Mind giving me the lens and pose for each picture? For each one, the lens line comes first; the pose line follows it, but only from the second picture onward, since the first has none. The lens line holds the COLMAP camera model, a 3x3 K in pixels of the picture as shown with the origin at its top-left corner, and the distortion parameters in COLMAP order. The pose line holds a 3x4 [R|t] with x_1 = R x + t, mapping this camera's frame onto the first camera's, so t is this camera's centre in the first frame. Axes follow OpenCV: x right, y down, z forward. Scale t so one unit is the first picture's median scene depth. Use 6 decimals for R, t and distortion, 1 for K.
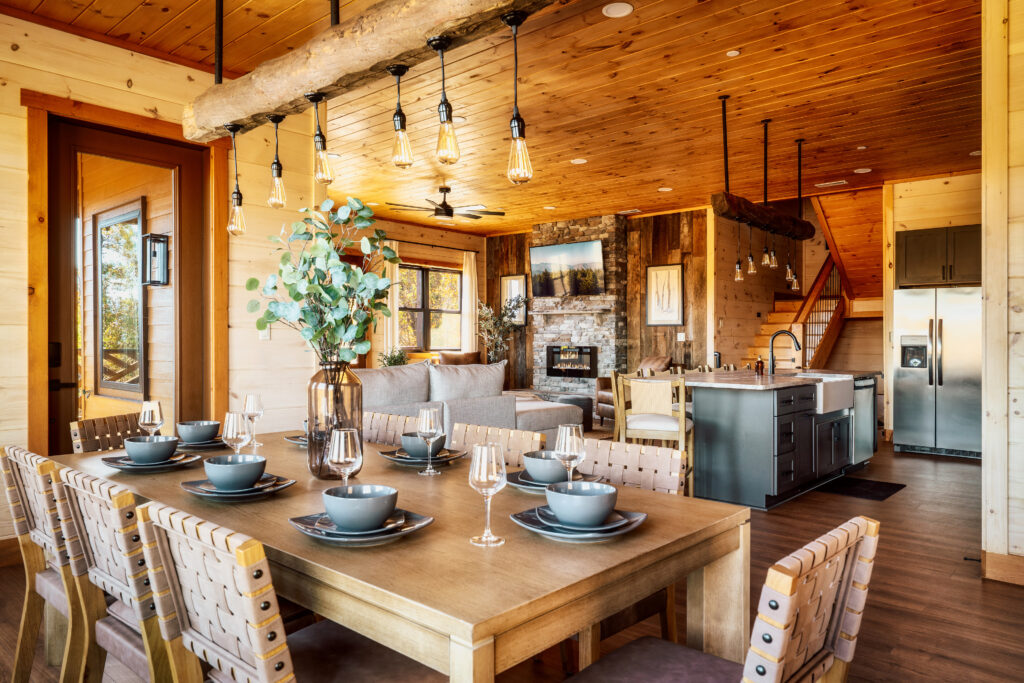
lens RADIAL K [[703.8, 0, 512.0], [0, 703.8, 341.5], [0, 0, 1]] dist [0.000264, 0.000094]
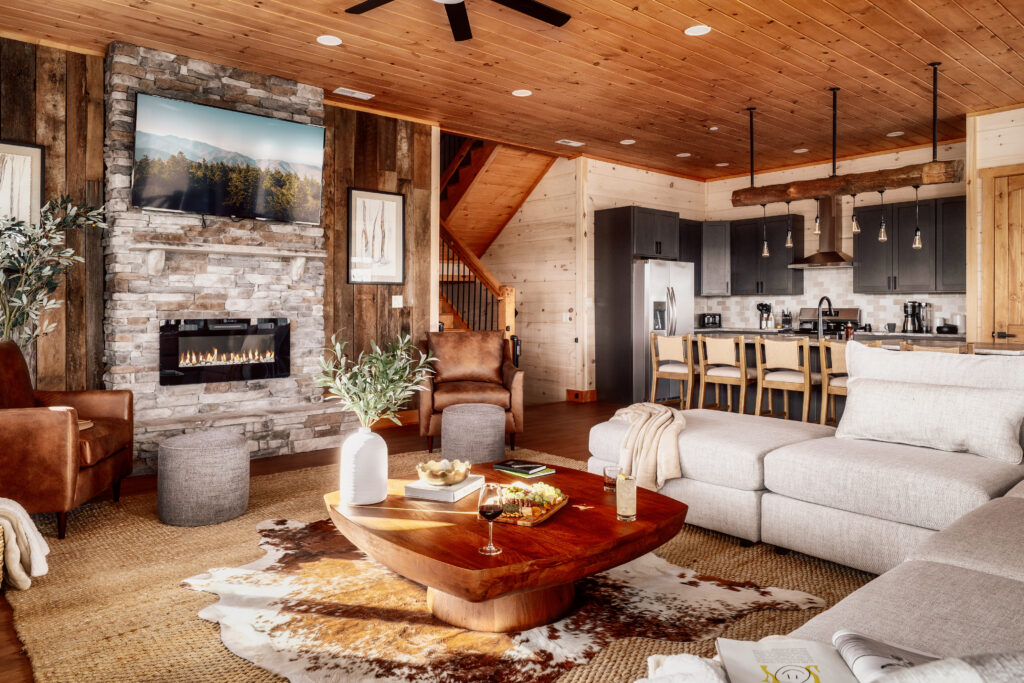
lens RADIAL K [[694.2, 0, 512.1], [0, 694.2, 301.0], [0, 0, 1]] dist [-0.000658, 0.000029]
pose [[0.123941, 0.005090, 0.992277, -0.406202], [0.002467, 0.999982, -0.005437, -0.002959], [-0.992287, 0.003122, 0.123926, 0.793277]]
